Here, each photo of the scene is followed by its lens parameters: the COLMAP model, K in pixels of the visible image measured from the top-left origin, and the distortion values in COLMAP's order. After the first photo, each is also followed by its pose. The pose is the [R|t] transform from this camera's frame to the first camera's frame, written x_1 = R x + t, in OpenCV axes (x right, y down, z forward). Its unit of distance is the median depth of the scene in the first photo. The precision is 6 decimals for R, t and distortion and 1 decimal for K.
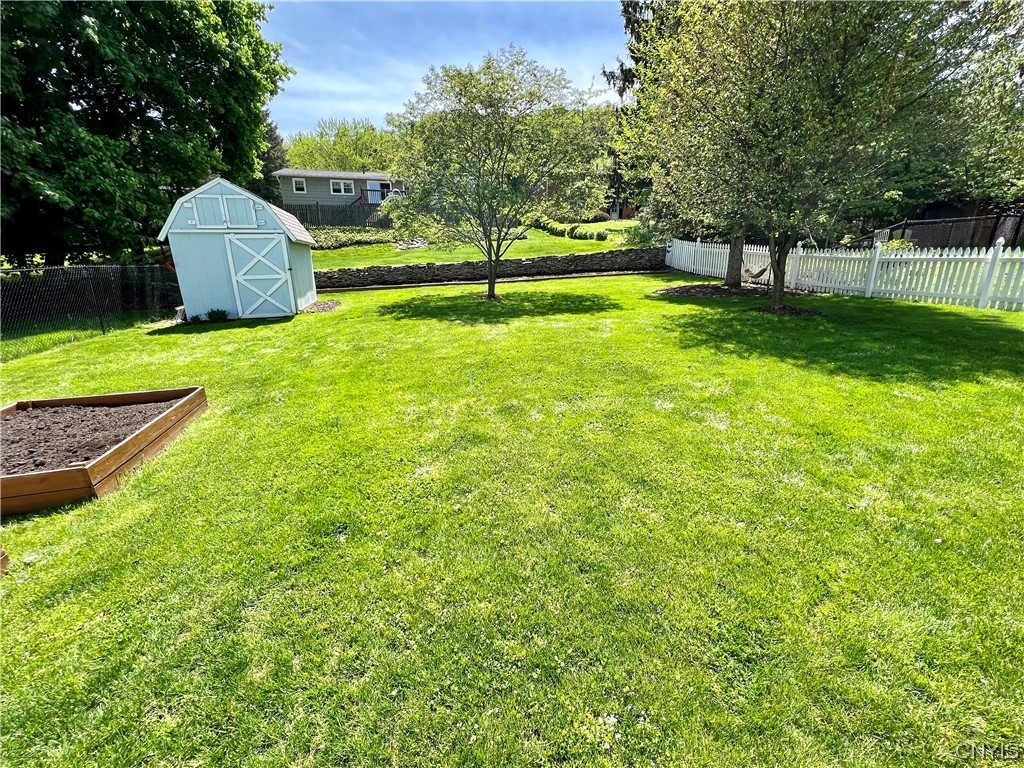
lens RADIAL K [[411.9, 0, 509.9], [0, 411.9, 385.6], [0, 0, 1]] dist [0.000021, 0.000098]
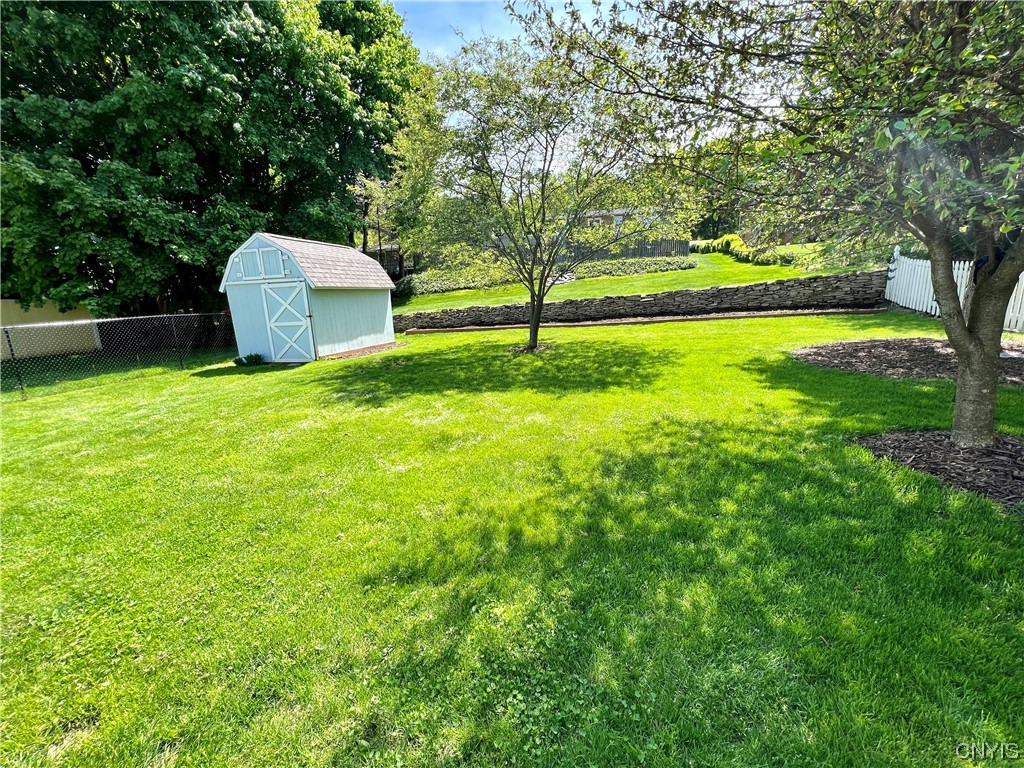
lens RADIAL K [[408.8, 0, 511.7], [0, 408.8, 385.9], [0, 0, 1]] dist [-0.000308, 0.000312]
pose [[0.871580, 0.085913, -0.482666, 0.225471], [-0.119610, 0.992039, -0.039407, -0.080715], [0.475438, 0.092078, 0.874918, 0.229512]]
